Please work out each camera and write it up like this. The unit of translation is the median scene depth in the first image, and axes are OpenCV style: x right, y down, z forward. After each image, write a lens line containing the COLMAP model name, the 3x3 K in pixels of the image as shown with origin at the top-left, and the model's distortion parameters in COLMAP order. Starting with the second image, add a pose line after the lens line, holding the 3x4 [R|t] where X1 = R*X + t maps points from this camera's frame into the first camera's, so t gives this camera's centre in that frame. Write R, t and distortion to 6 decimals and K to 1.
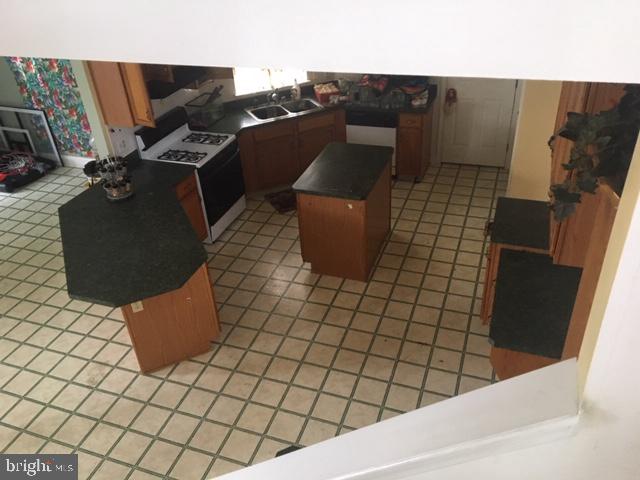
lens RADIAL K [[538.0, 0, 322.9], [0, 538.0, 241.7], [0, 0, 1]] dist [0.099650, -0.138999]
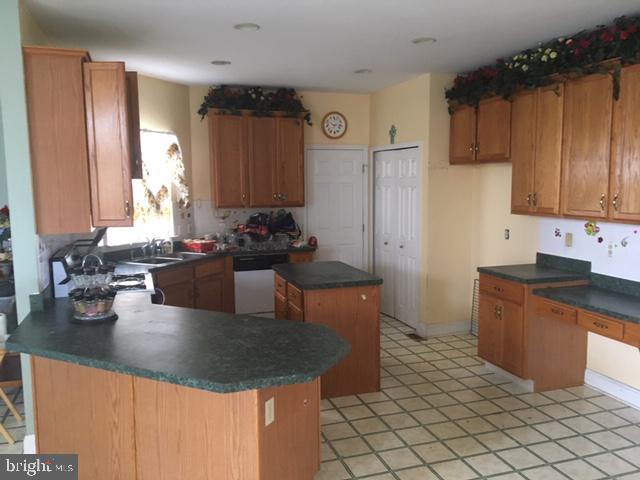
lens RADIAL K [[536.8, 0, 320.0], [0, 536.8, 240.0], [0, 0, 1]] dist [0.077756, -0.143501]
pose [[0.784818, -0.018623, 0.619447, -0.426863], [0.304882, 0.881825, -0.359765, 0.115786], [-0.539544, 0.471208, 0.697750, 0.262368]]
